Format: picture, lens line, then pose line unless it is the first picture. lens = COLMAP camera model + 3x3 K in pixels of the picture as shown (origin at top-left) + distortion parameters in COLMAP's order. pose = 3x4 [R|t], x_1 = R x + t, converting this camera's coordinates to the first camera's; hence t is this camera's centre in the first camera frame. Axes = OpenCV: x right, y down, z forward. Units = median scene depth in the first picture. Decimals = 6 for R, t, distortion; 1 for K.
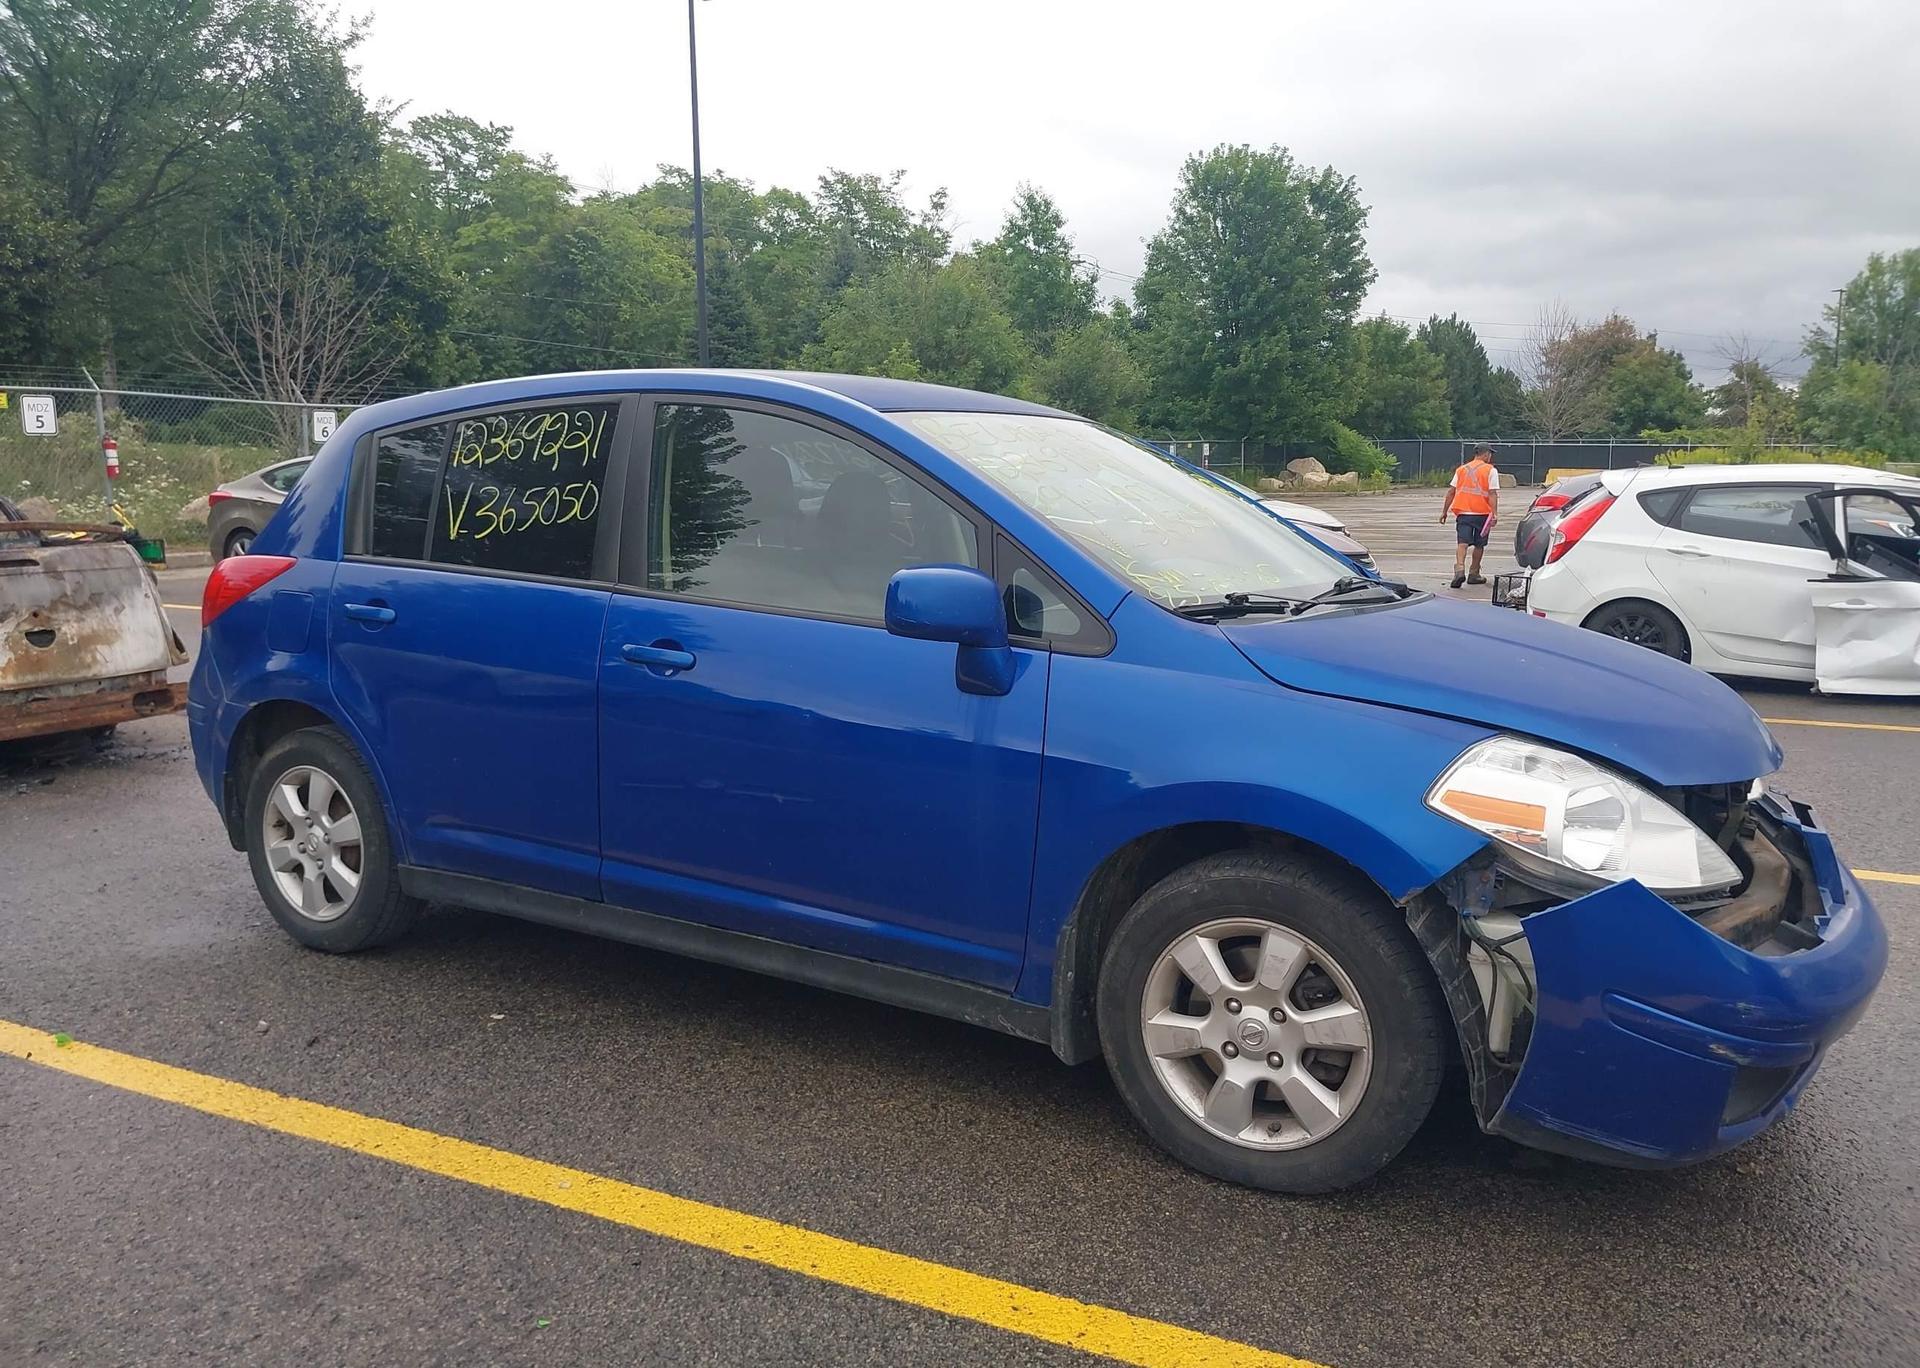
lens RADIAL K [[1502.8, 0, 964.0], [0, 1502.8, 677.9], [0, 0, 1]] dist [0.011272, -0.003668]
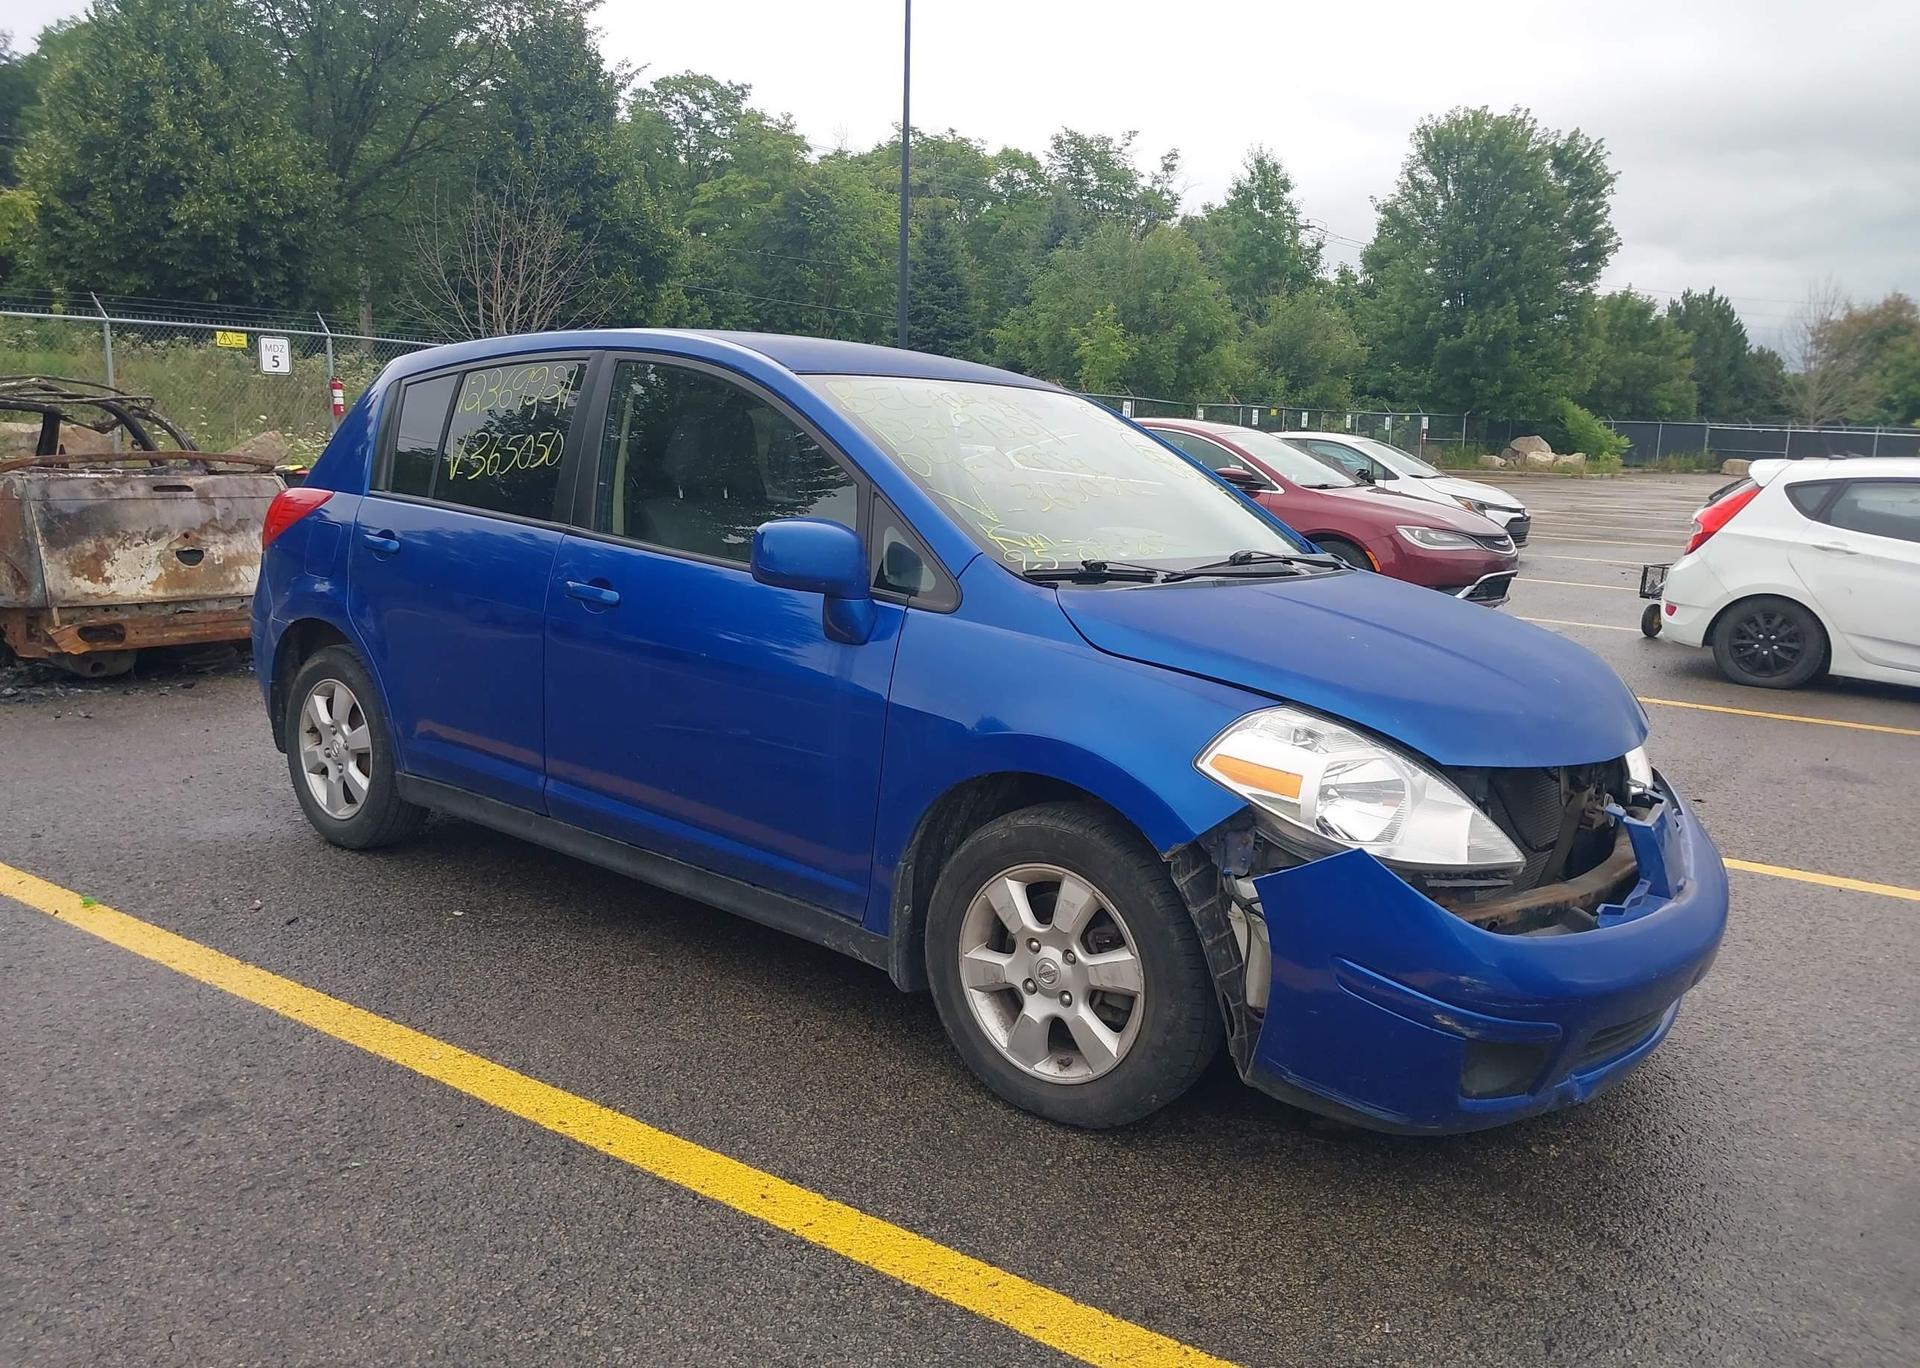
lens RADIAL K [[1491.2, 0, 960.0], [0, 1491.2, 684.0], [0, 0, 1]] dist [0.053631, -0.080196]
pose [[0.988782, 0.058098, -0.137602, 0.104027], [-0.054167, 0.998014, 0.032148, 0.000707], [0.139197, -0.024334, 0.989966, -0.019410]]
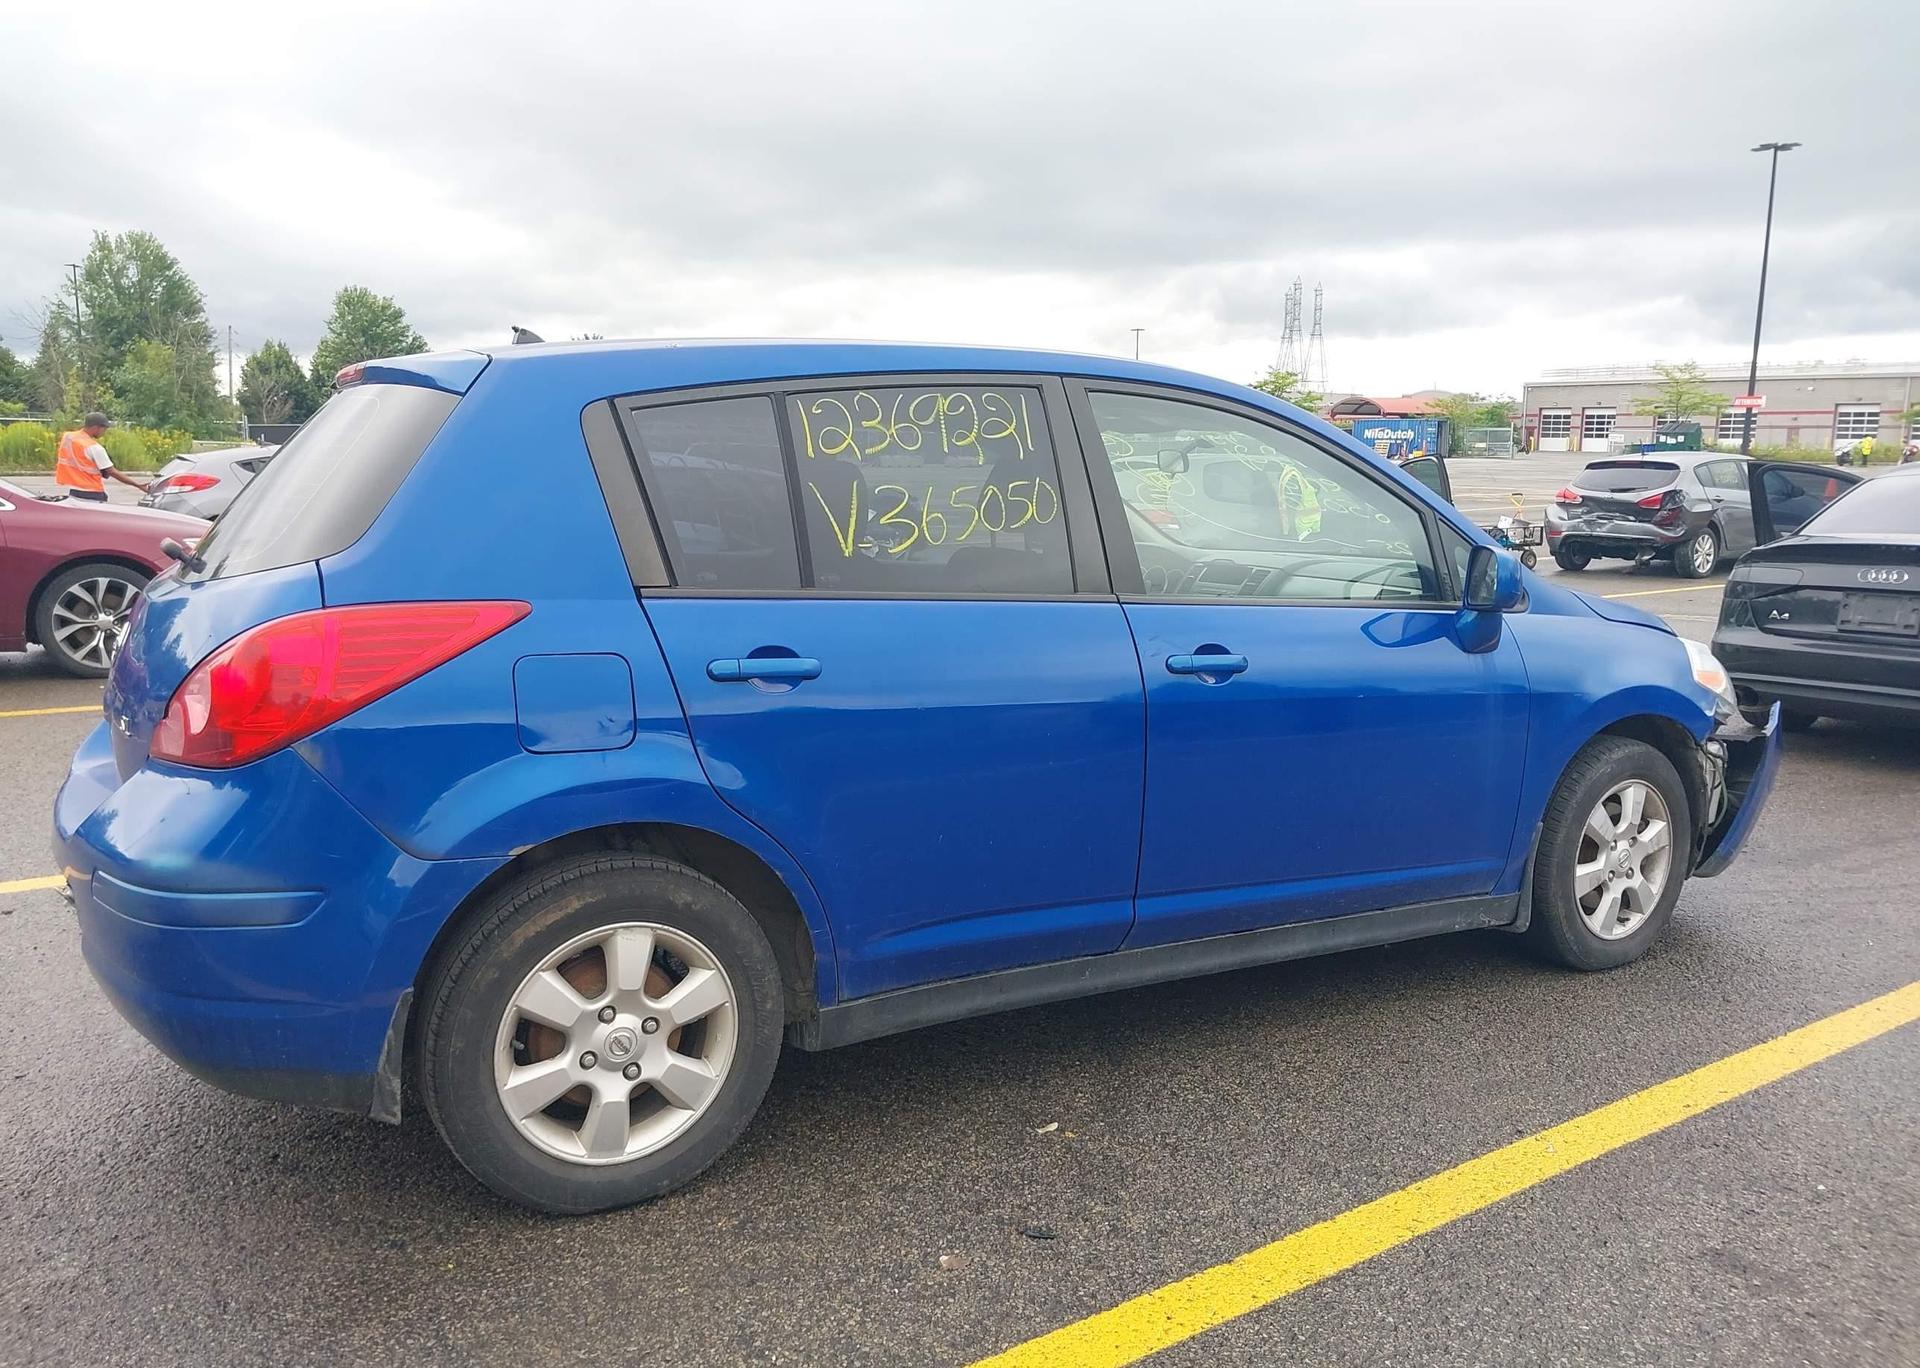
lens RADIAL K [[1502.8, 0, 964.0], [0, 1502.8, 677.9], [0, 0, 1]] dist [0.011272, -0.003668]
pose [[0.475447, -0.118079, 0.871784, -0.539601], [0.103451, 0.991580, 0.077885, -0.046968], [-0.873641, 0.053157, 0.483659, 0.331966]]
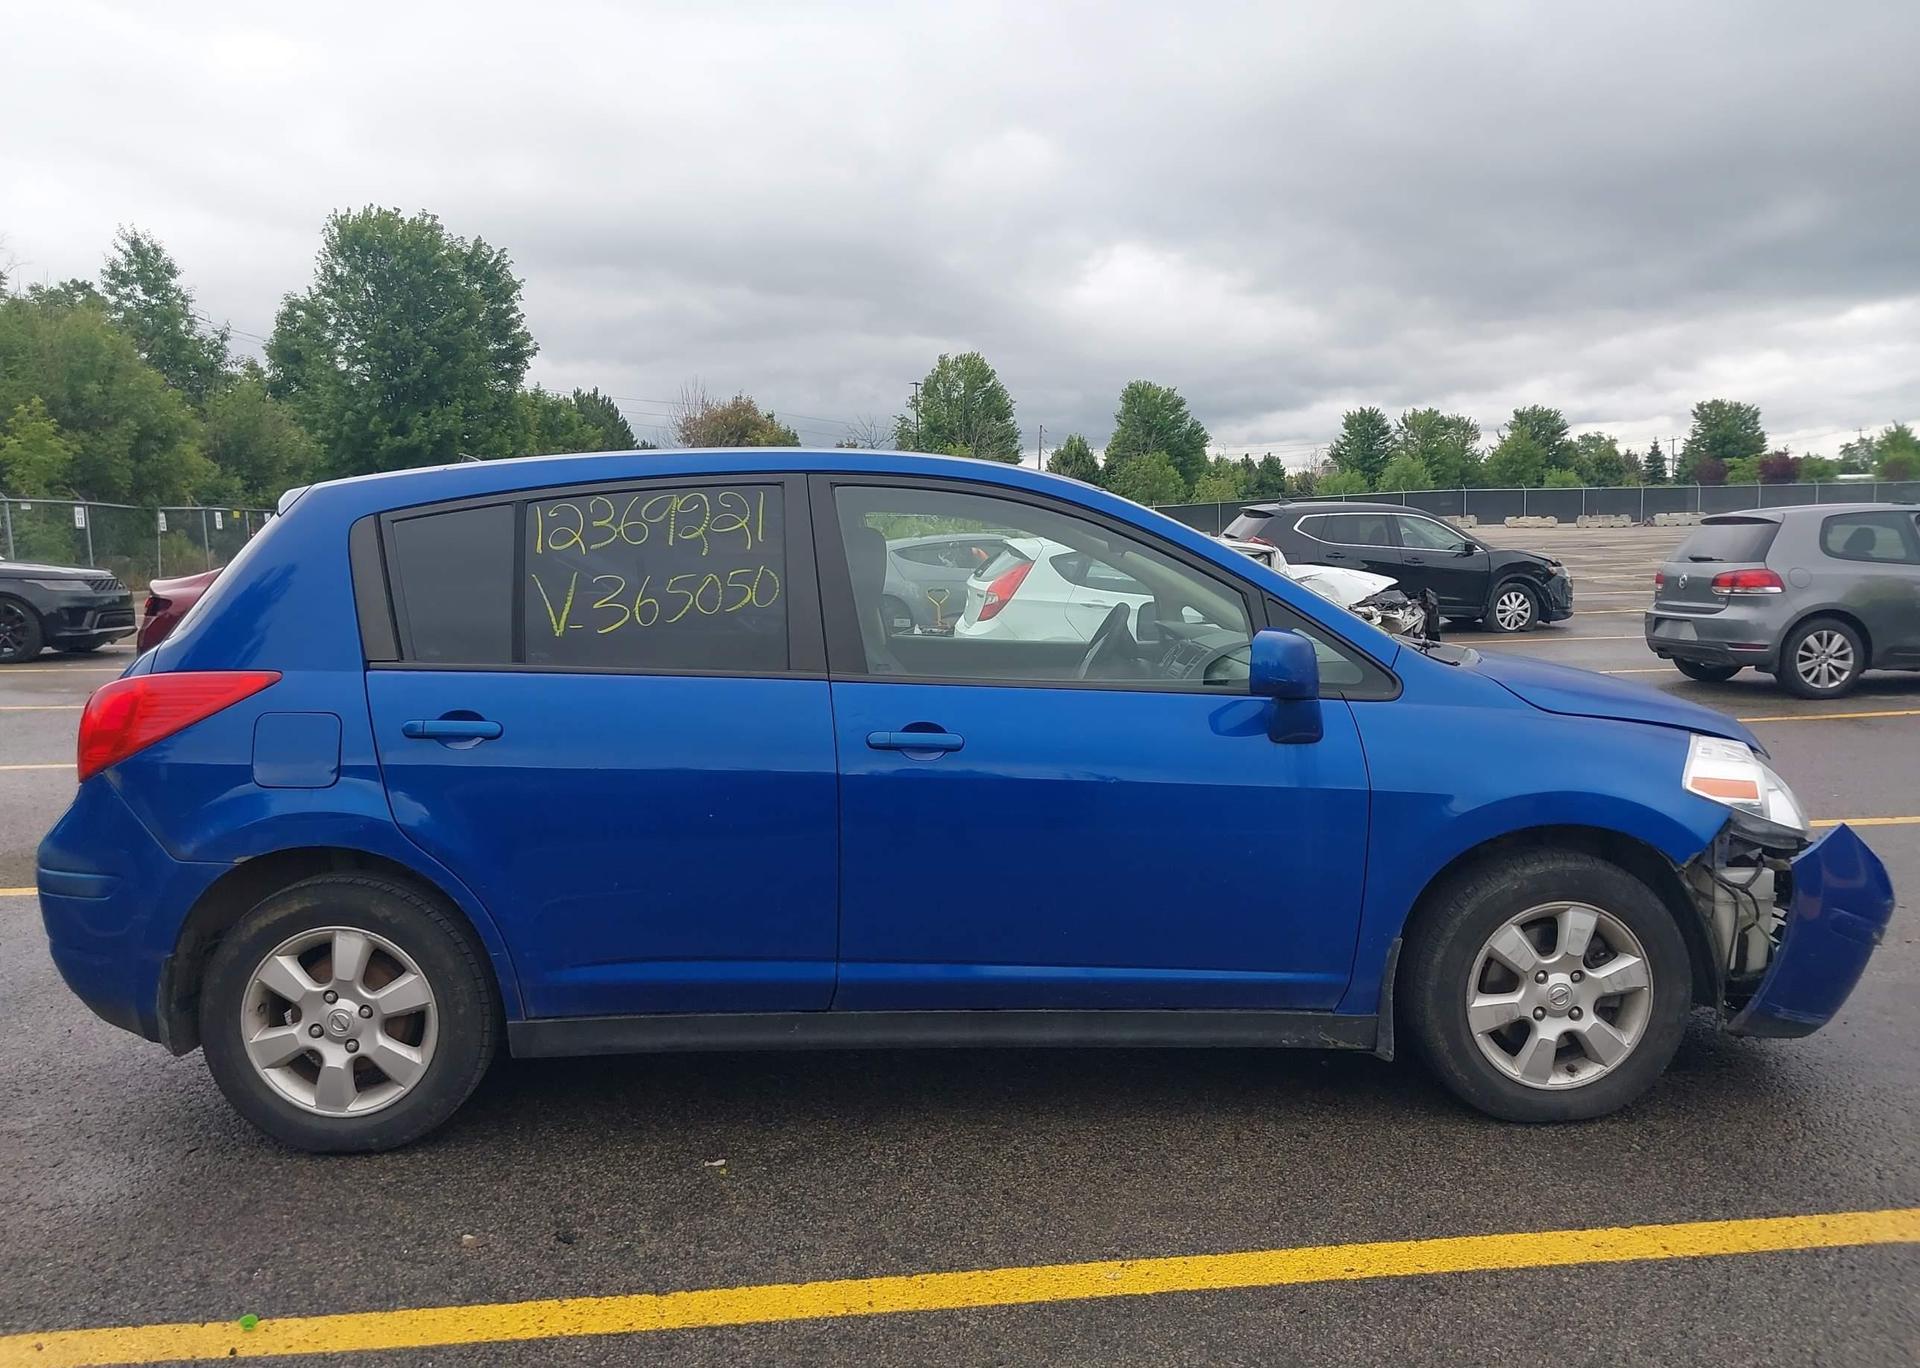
lens RADIAL K [[1502.8, 0, 964.0], [0, 1502.8, 677.9], [0, 0, 1]] dist [0.011272, -0.003668]
pose [[0.846901, -0.065571, 0.527692, -0.337046], [0.089589, 0.995777, -0.020048, -0.016477], [-0.524149, 0.064254, 0.849199, 0.075265]]
